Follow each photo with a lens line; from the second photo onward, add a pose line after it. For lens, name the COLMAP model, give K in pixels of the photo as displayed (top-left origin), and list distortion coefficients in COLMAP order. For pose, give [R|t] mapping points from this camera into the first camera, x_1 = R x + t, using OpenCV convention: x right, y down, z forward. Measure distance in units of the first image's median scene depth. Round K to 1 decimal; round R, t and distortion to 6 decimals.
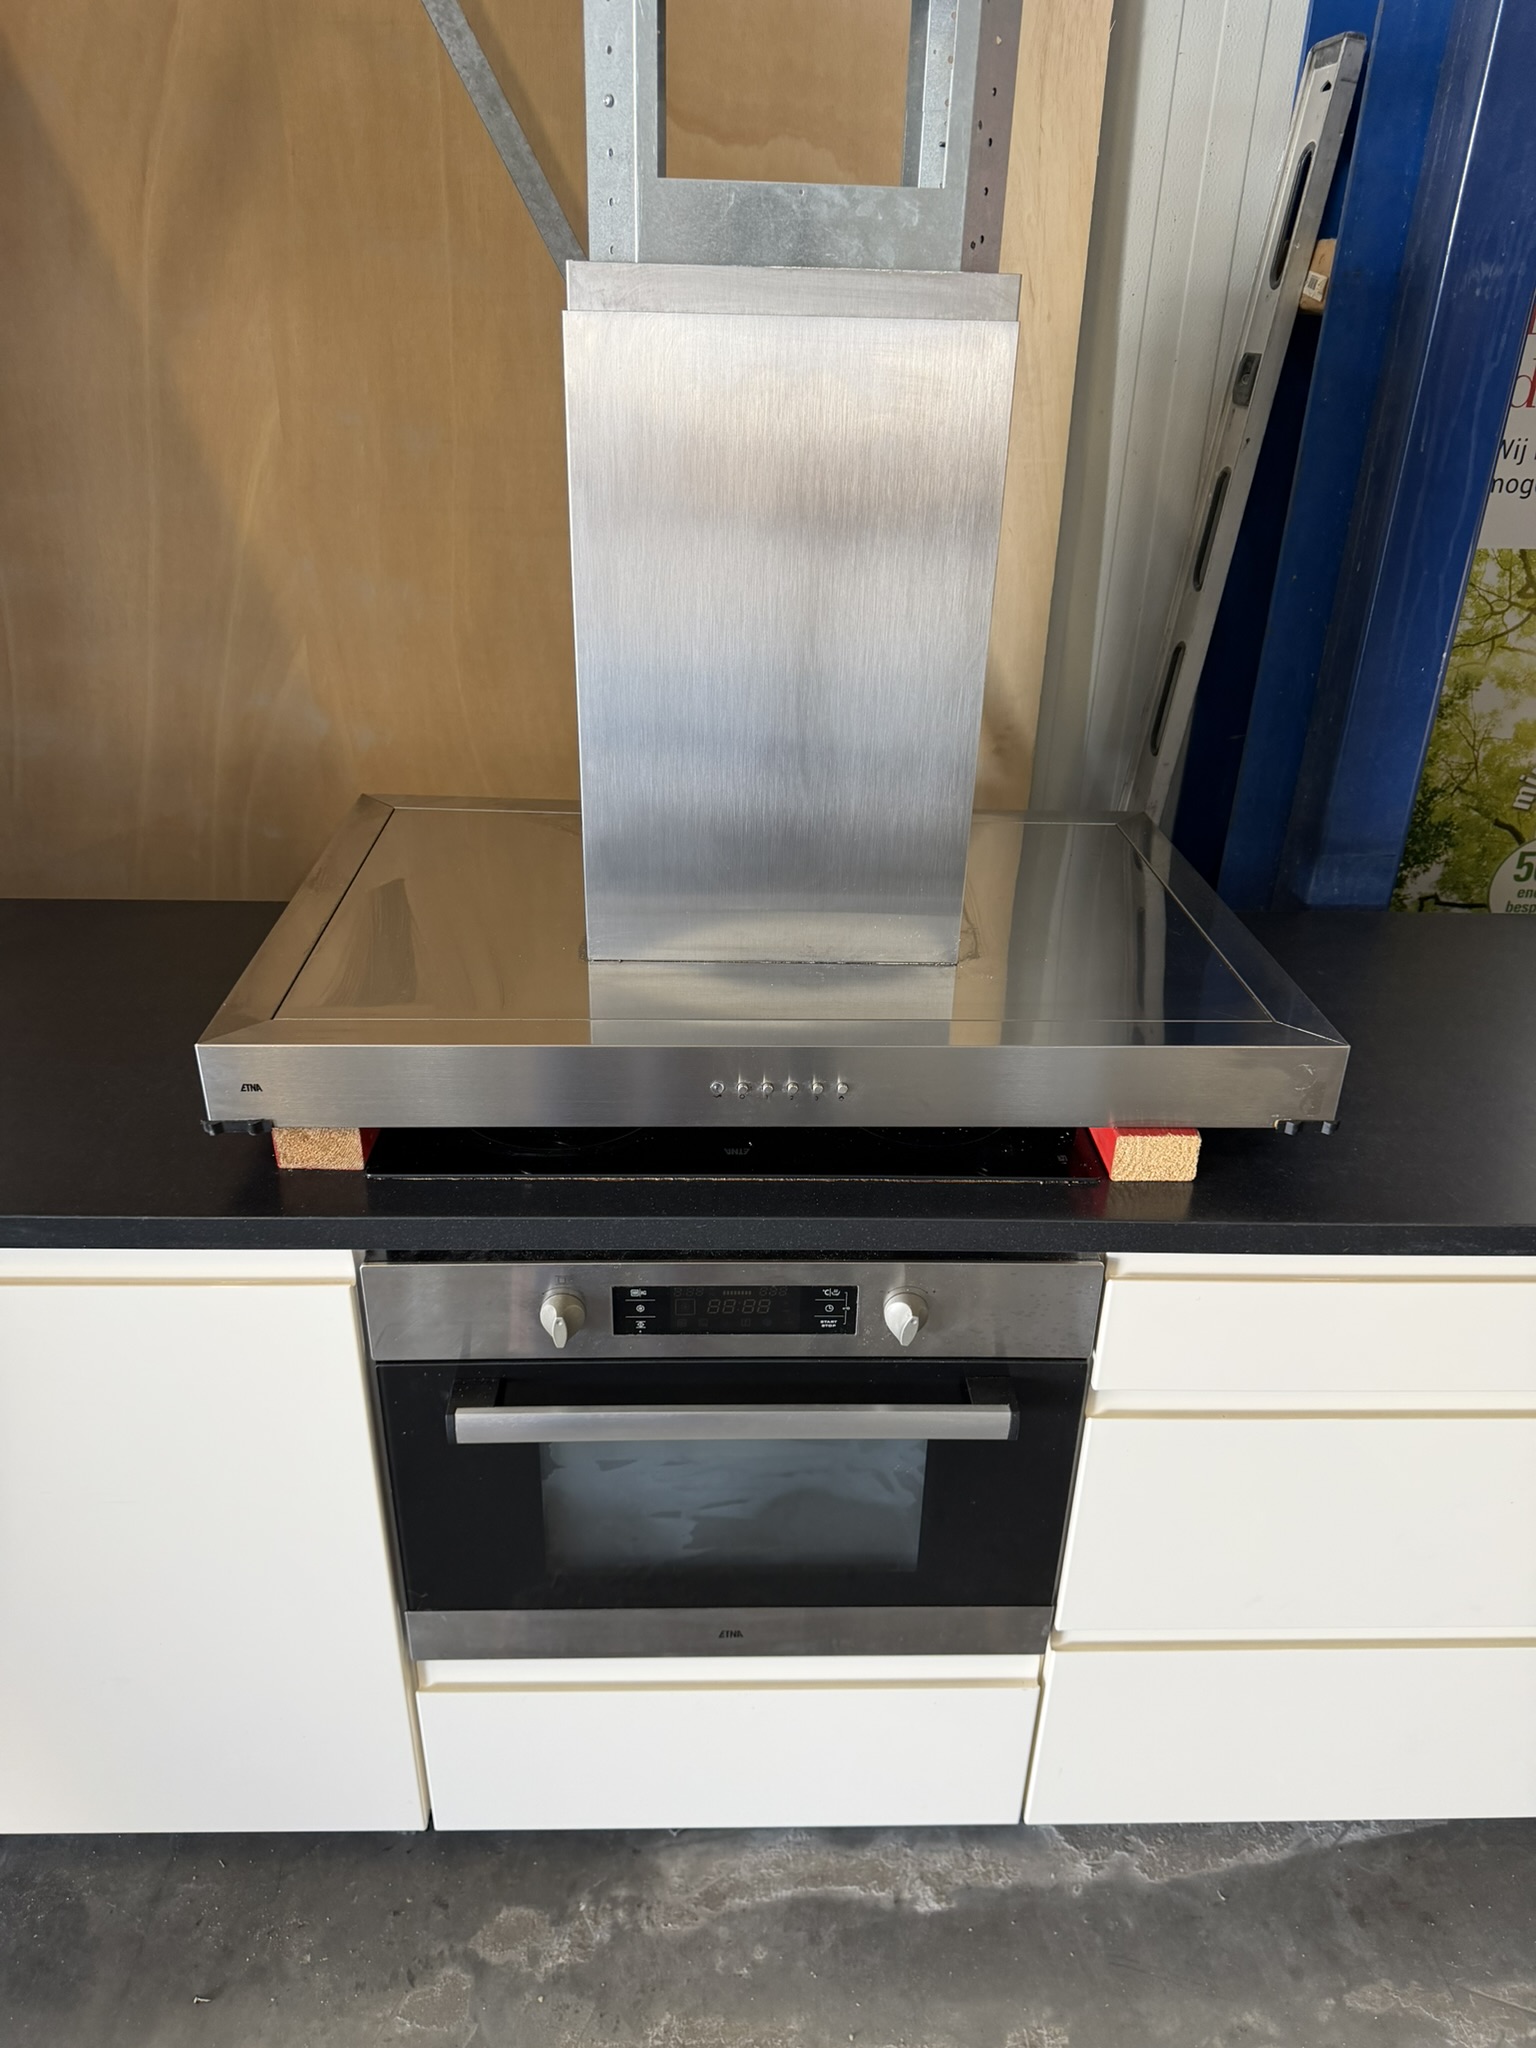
lens RADIAL K [[1504.3, 0, 749.5], [0, 1504.3, 1023.8], [0, 0, 1]] dist [0.009039, 0.000724]
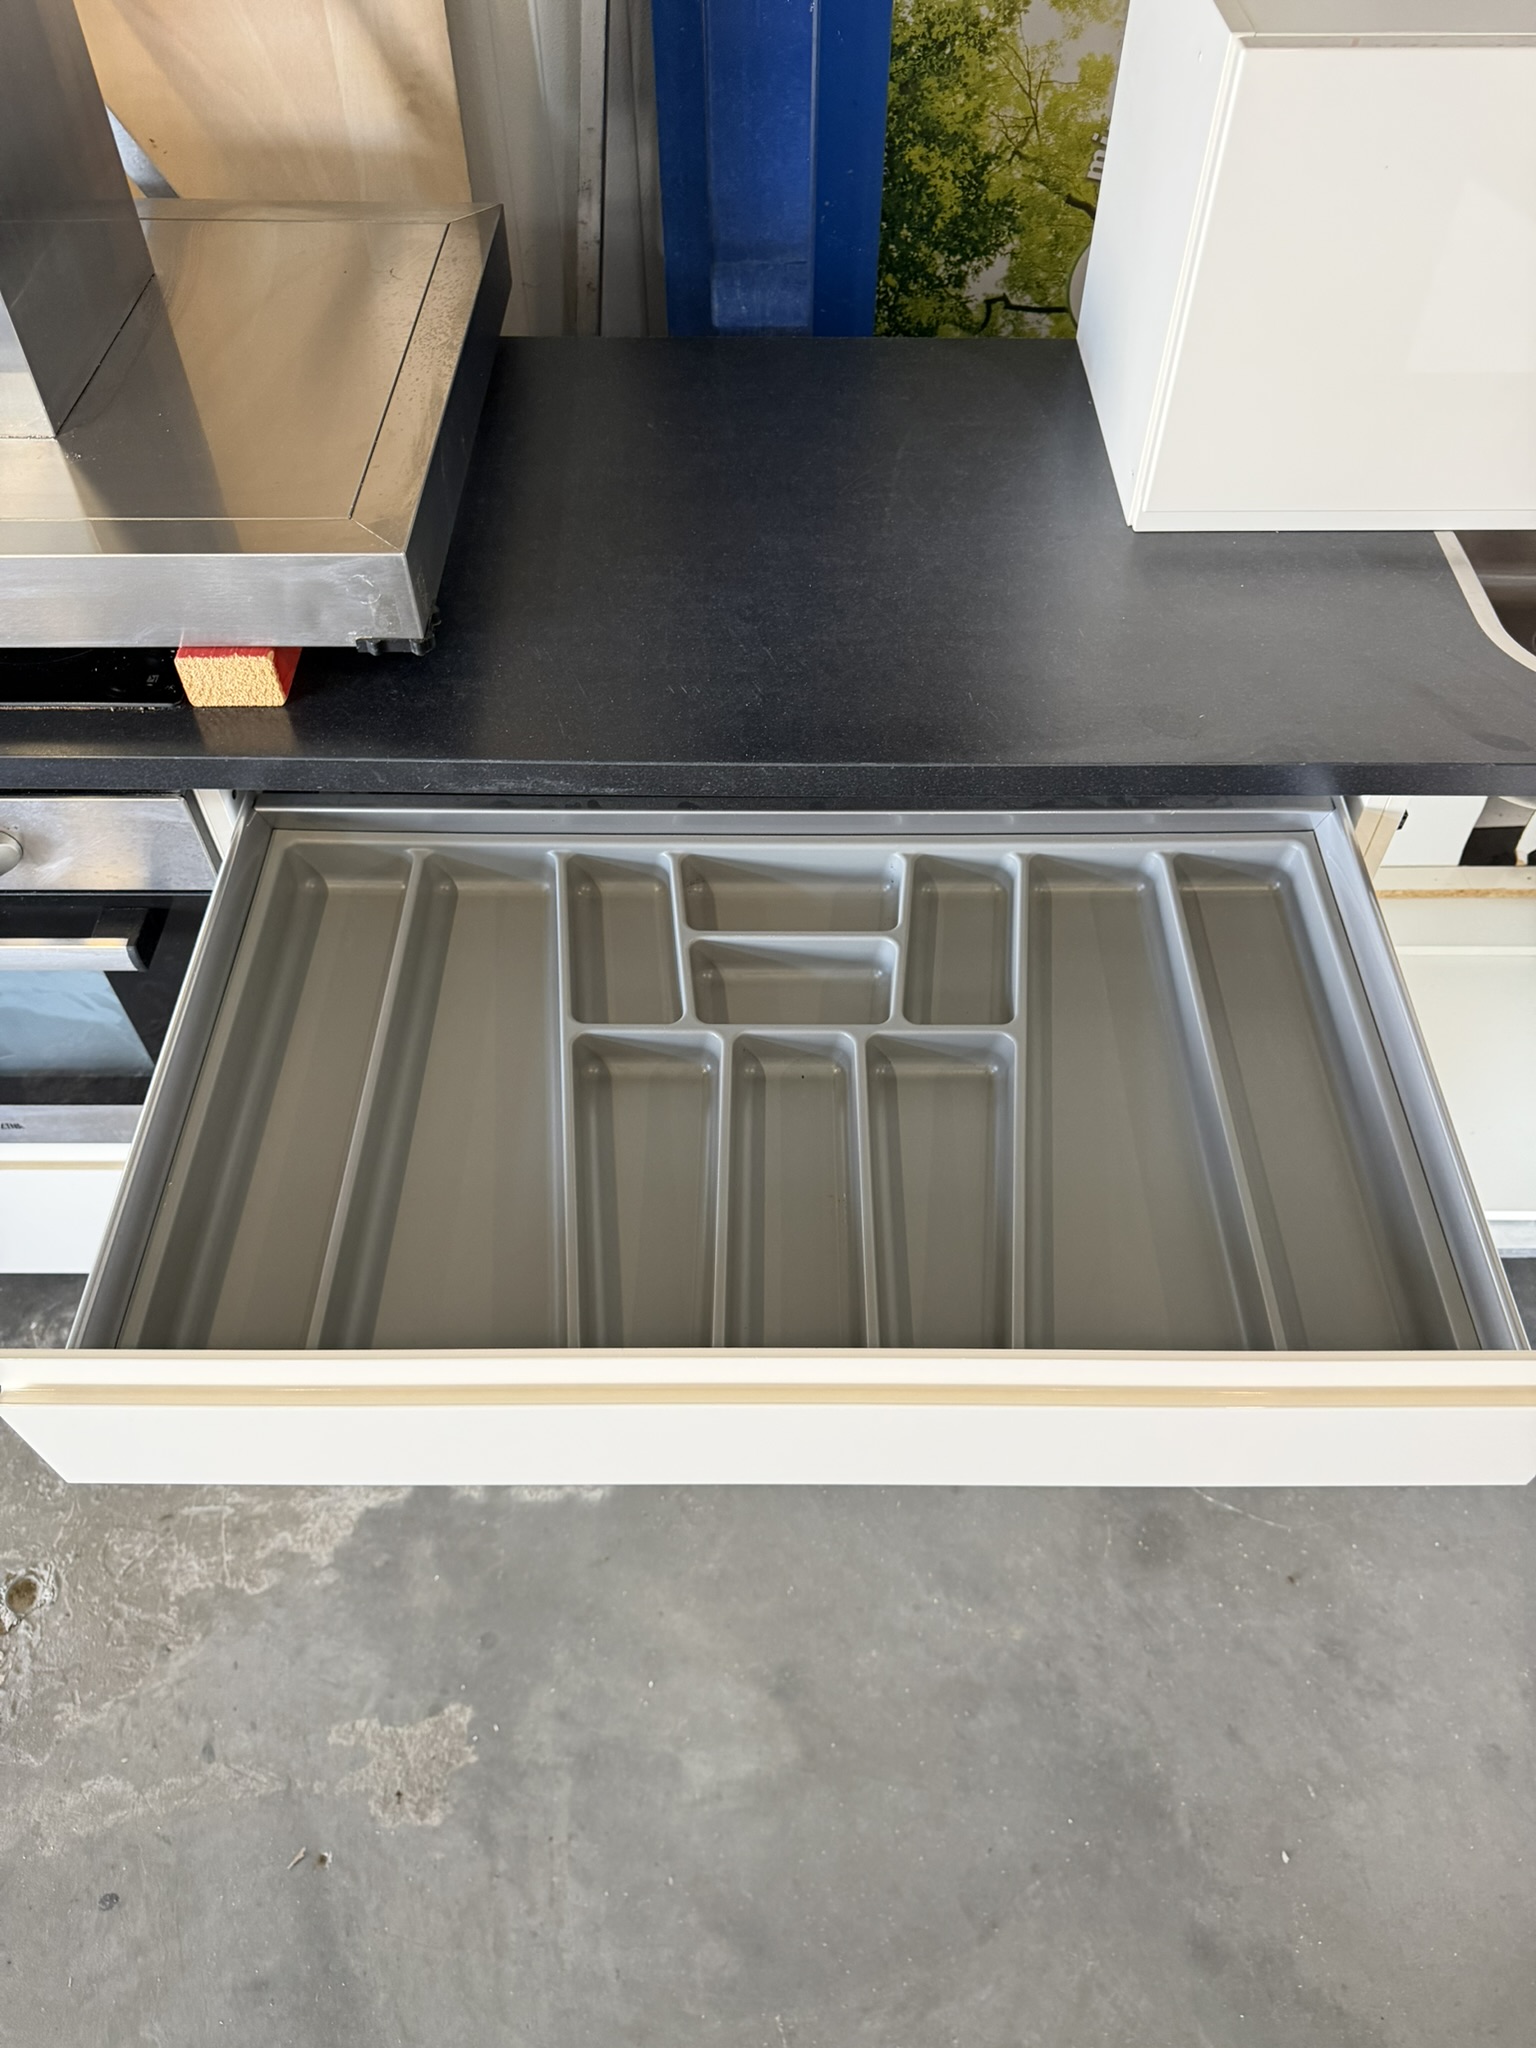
lens RADIAL K [[1489.3, 0, 775.1], [0, 1489.3, 1020.6], [0, 0, 1]] dist [0.015069, -0.010585]
pose [[0.999603, 0.008764, -0.026771, 0.466328], [0.002452, 0.919686, 0.392648, -0.054530], [0.028062, -0.392558, 0.919299, 0.089276]]
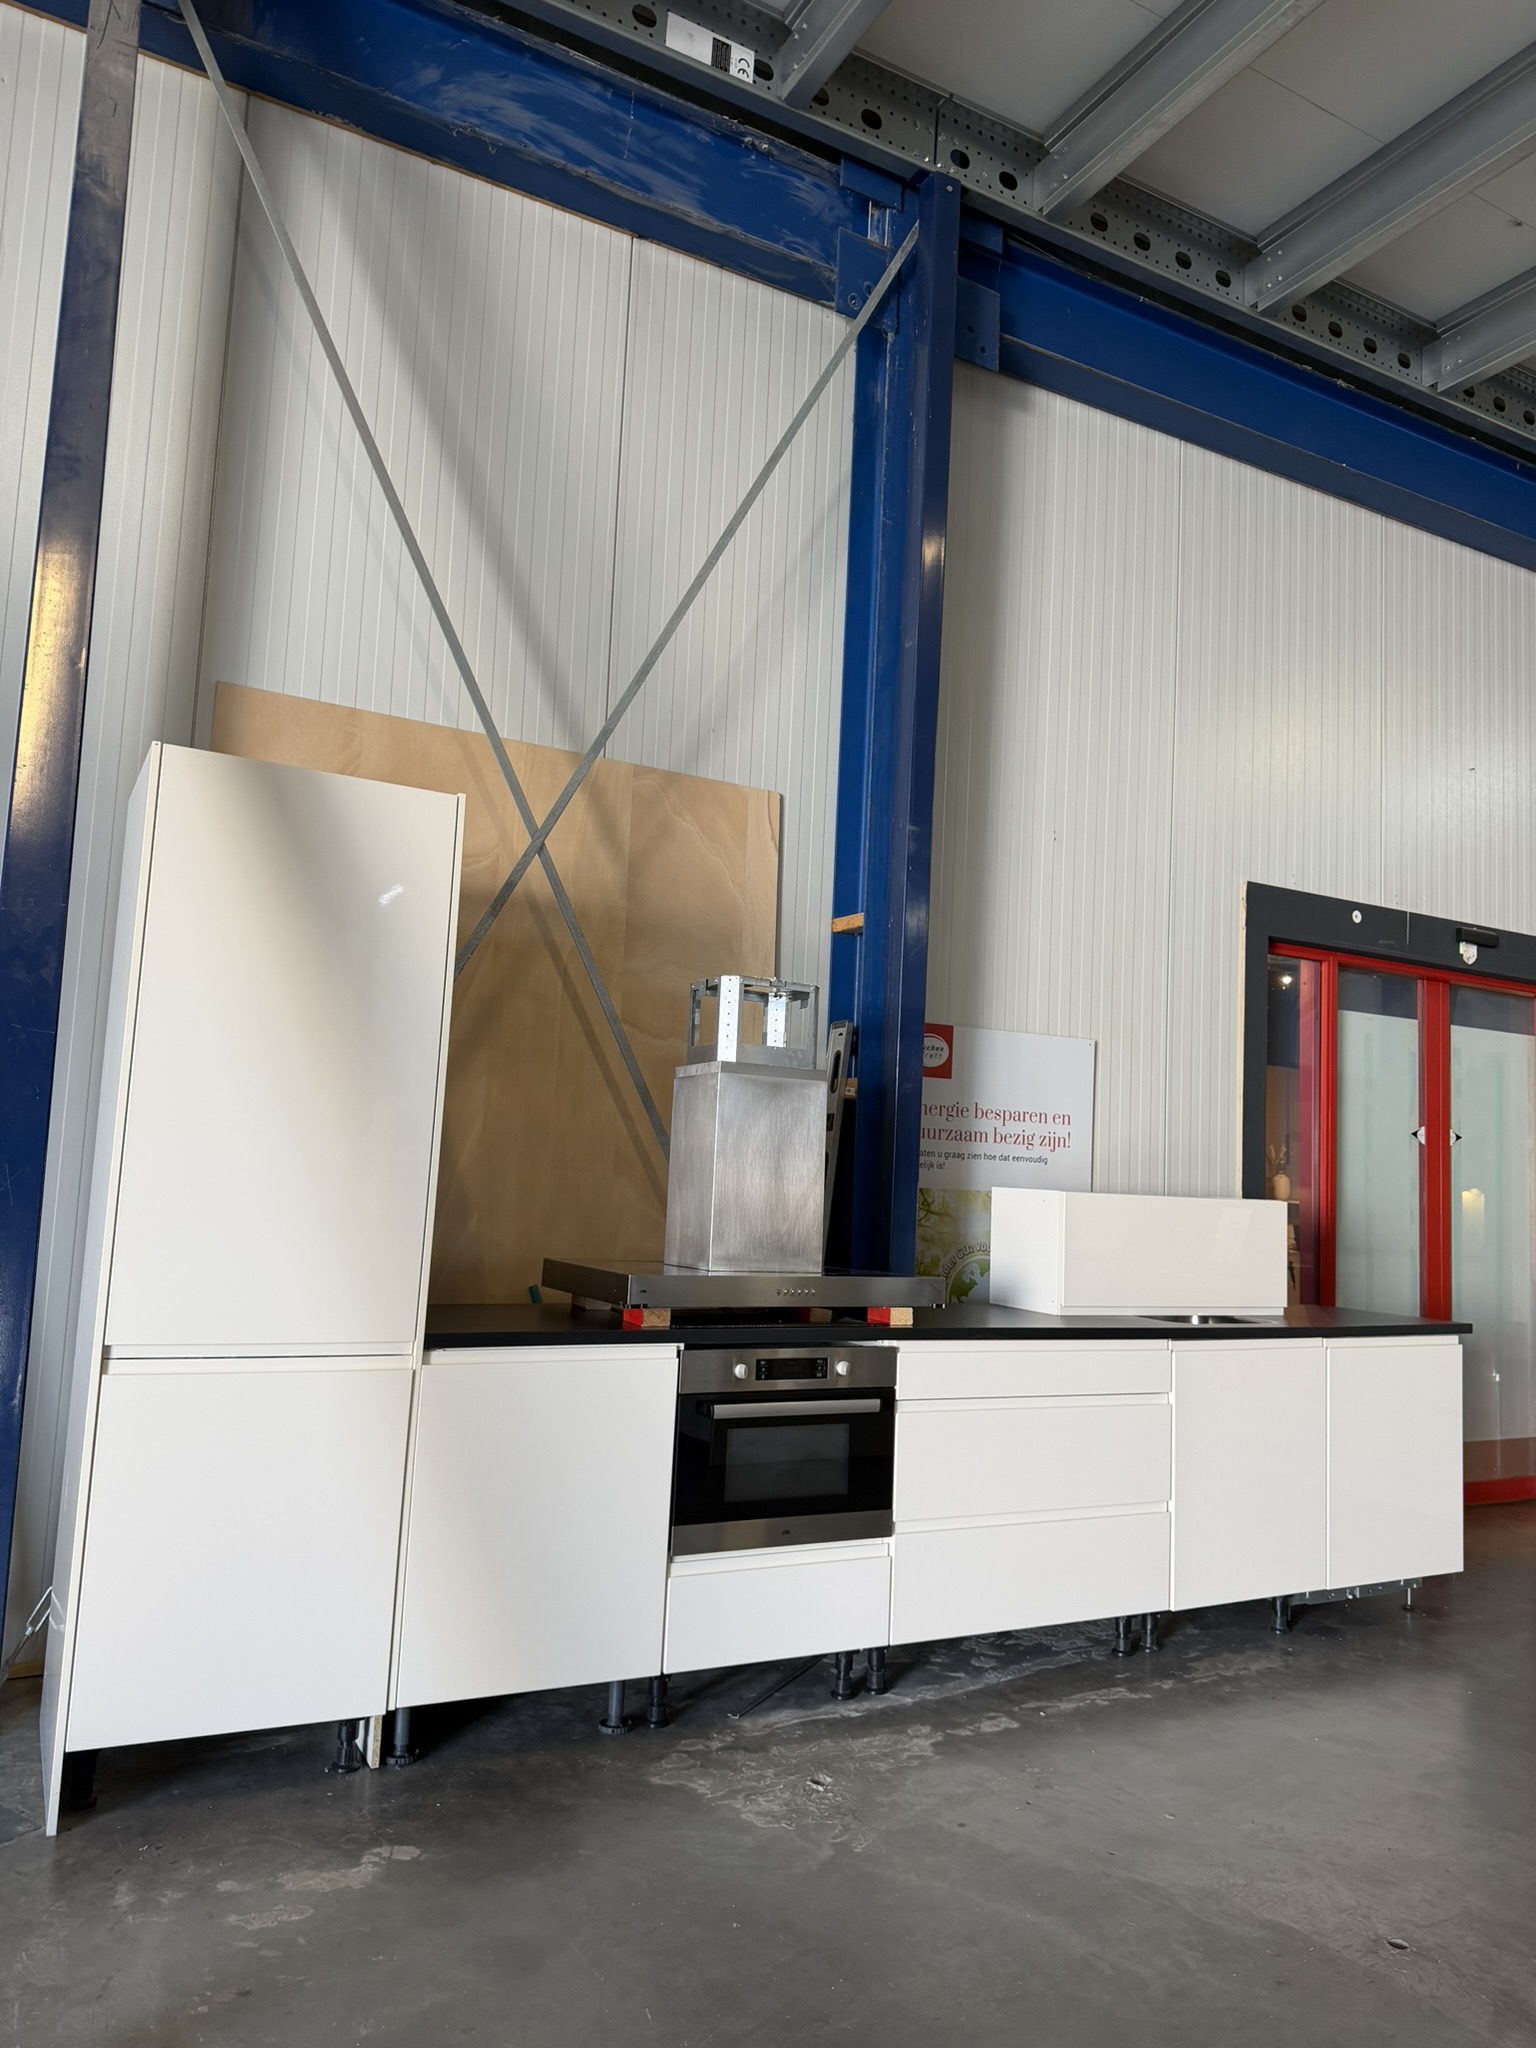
lens RADIAL K [[1442.9, 0, 762.6], [0, 1442.9, 1019.2], [0, 0, 1]] dist [0.062896, -0.081587]
pose [[0.896154, 0.071421, 0.437957, -1.026495], [0.180709, 0.842675, -0.507191, 0.790997], [-0.405280, 0.533664, 0.742261, -1.095970]]
